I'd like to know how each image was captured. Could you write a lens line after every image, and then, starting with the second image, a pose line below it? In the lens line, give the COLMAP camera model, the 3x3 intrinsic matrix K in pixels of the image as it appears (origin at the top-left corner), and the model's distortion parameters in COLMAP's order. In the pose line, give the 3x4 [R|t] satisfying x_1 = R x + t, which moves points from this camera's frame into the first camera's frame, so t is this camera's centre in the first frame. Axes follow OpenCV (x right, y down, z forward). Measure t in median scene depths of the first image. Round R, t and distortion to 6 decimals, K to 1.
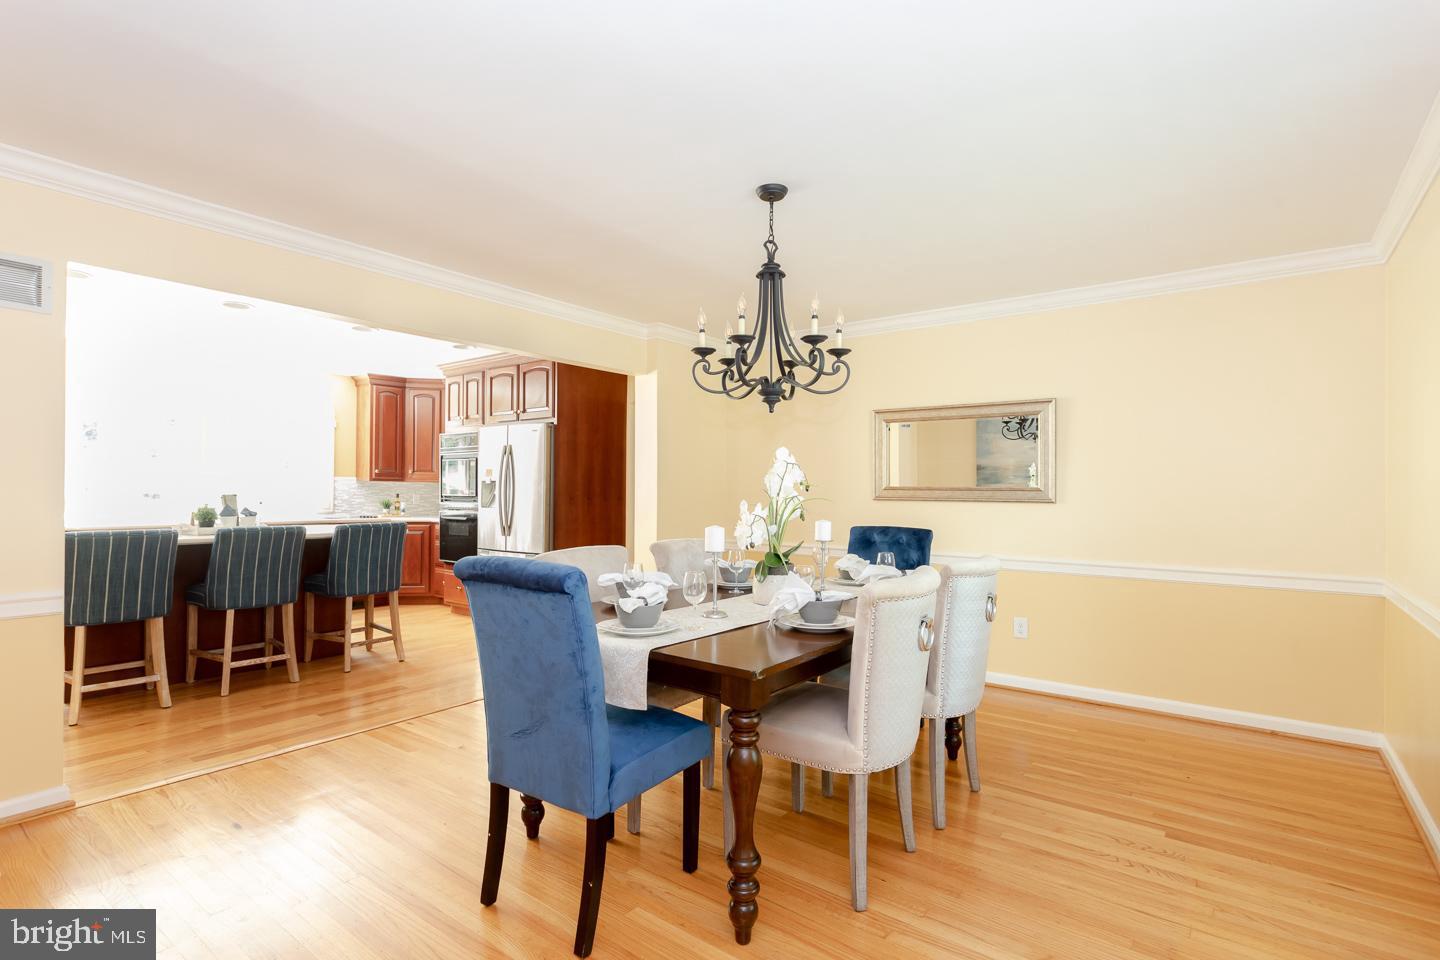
lens RADIAL K [[691.8, 0, 708.8], [0, 691.8, 483.6], [0, 0, 1]] dist [0.000560, -0.000271]
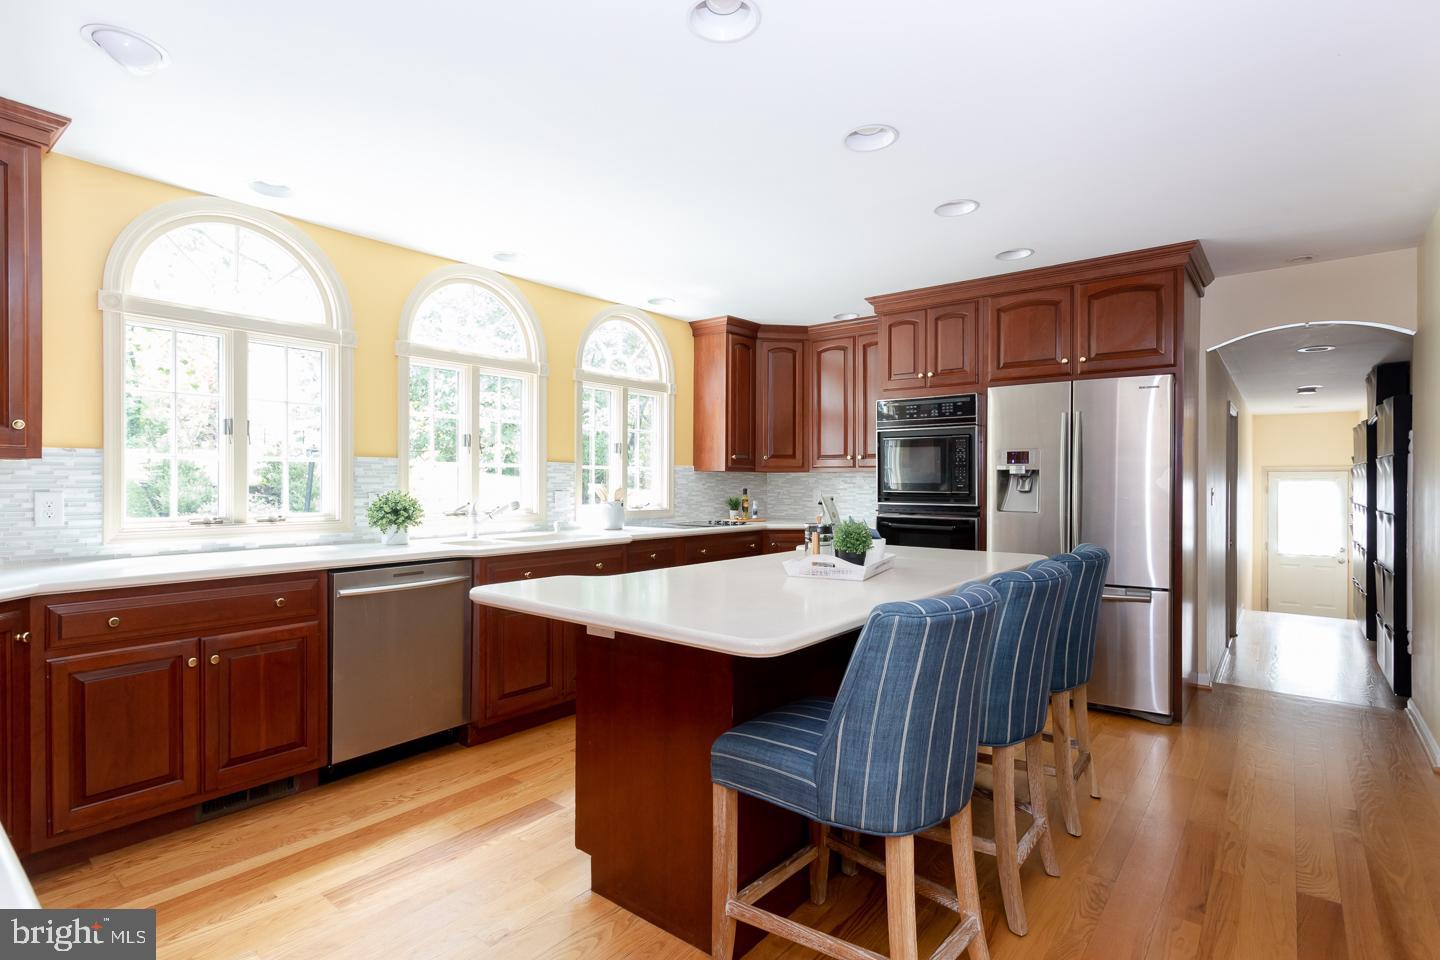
lens RADIAL K [[715.2, 0, 708.8], [0, 715.2, 485.0], [0, 0, 1]] dist [0.000039, -0.000042]
pose [[0.999588, -0.003710, -0.028474, -0.480612], [0.004199, 0.999844, 0.017161, -0.002103], [0.028406, -0.017273, 0.999447, 0.271412]]
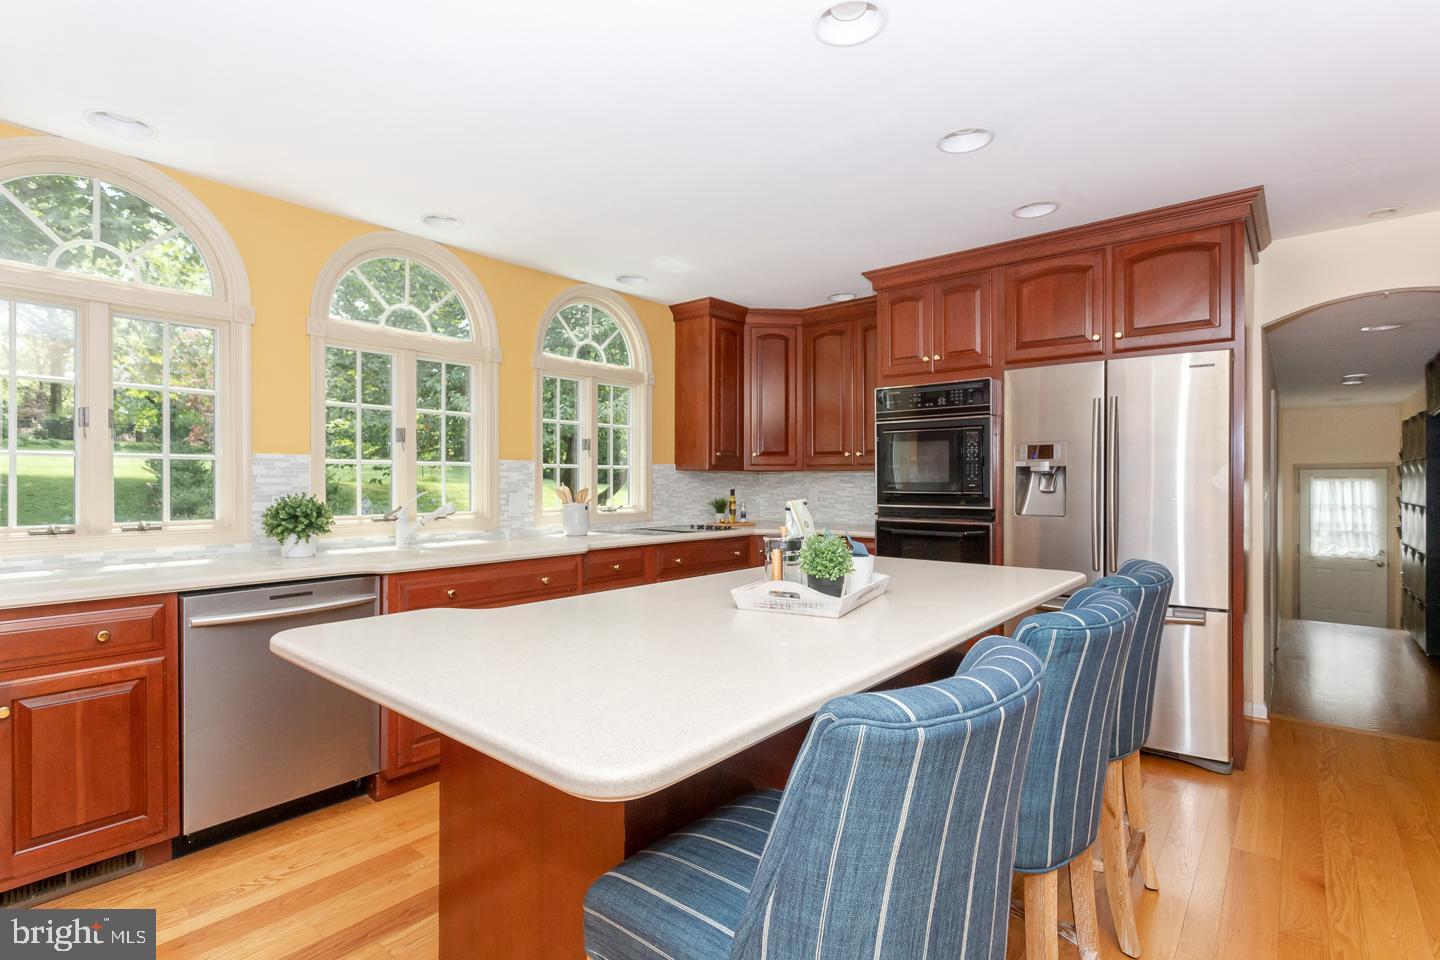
lens RADIAL K [[691.8, 0, 708.8], [0, 691.8, 483.6], [0, 0, 1]] dist [0.000560, -0.000271]
pose [[0.998651, -0.006492, -0.051518, -0.452084], [0.007275, 0.999861, 0.015027, -0.000411], [0.051413, -0.015382, 0.998559, 0.364774]]
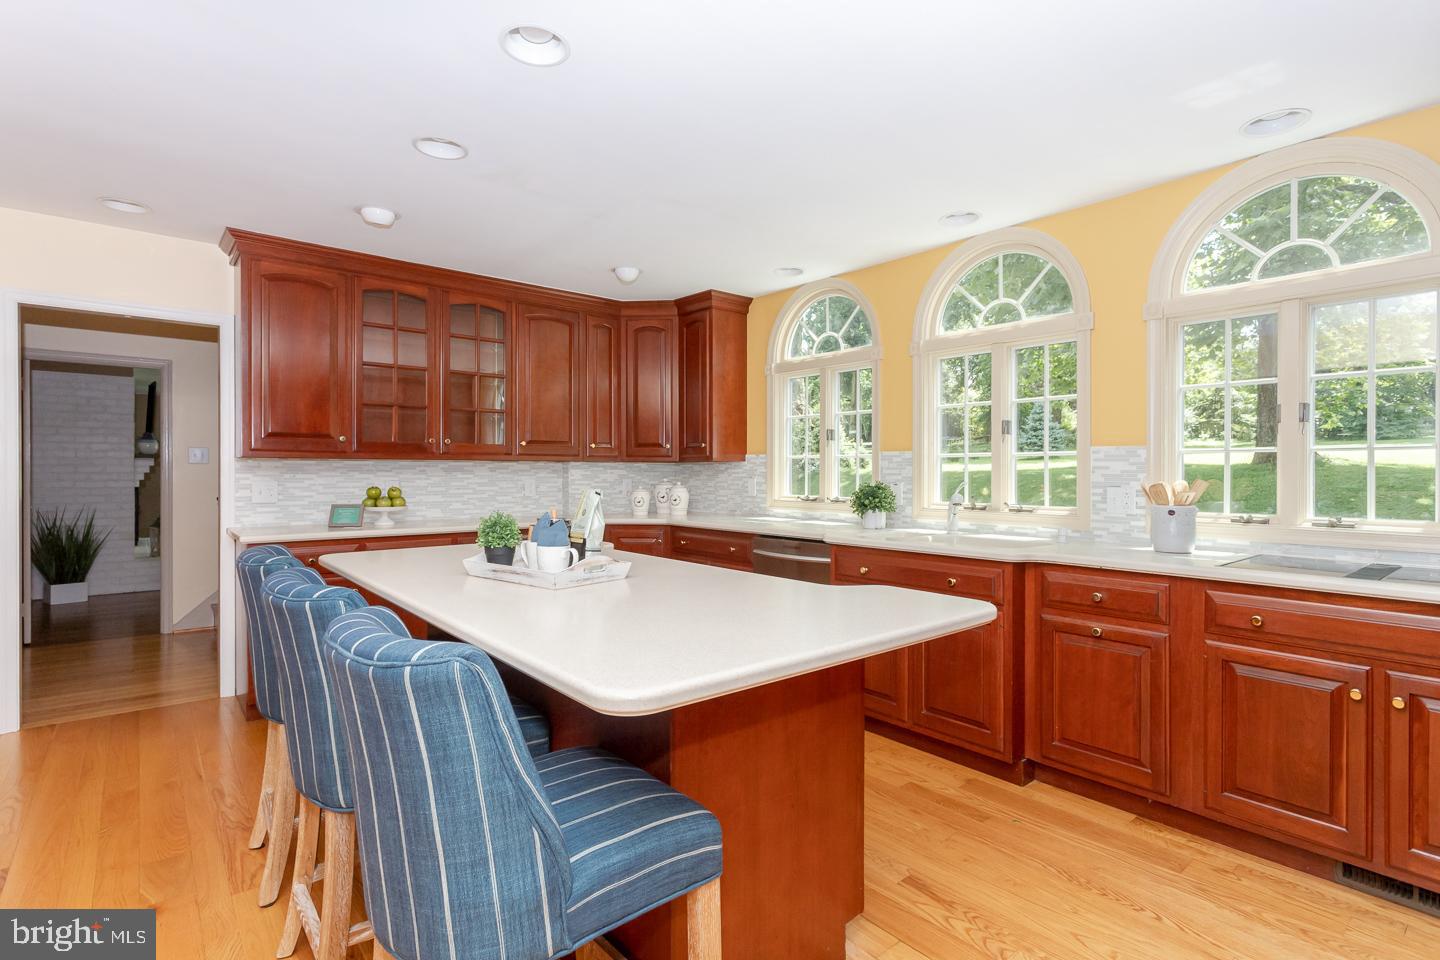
lens RADIAL K [[699.4, 0, 720.0], [0, 699.4, 480.0], [0, 0, 1]] dist [0.000462, -0.000124]
pose [[-0.212042, 0.005383, -0.977246, -0.170227], [0.007131, 0.999967, 0.003961, 0.005483], [0.977235, -0.006129, -0.212073, 0.737977]]
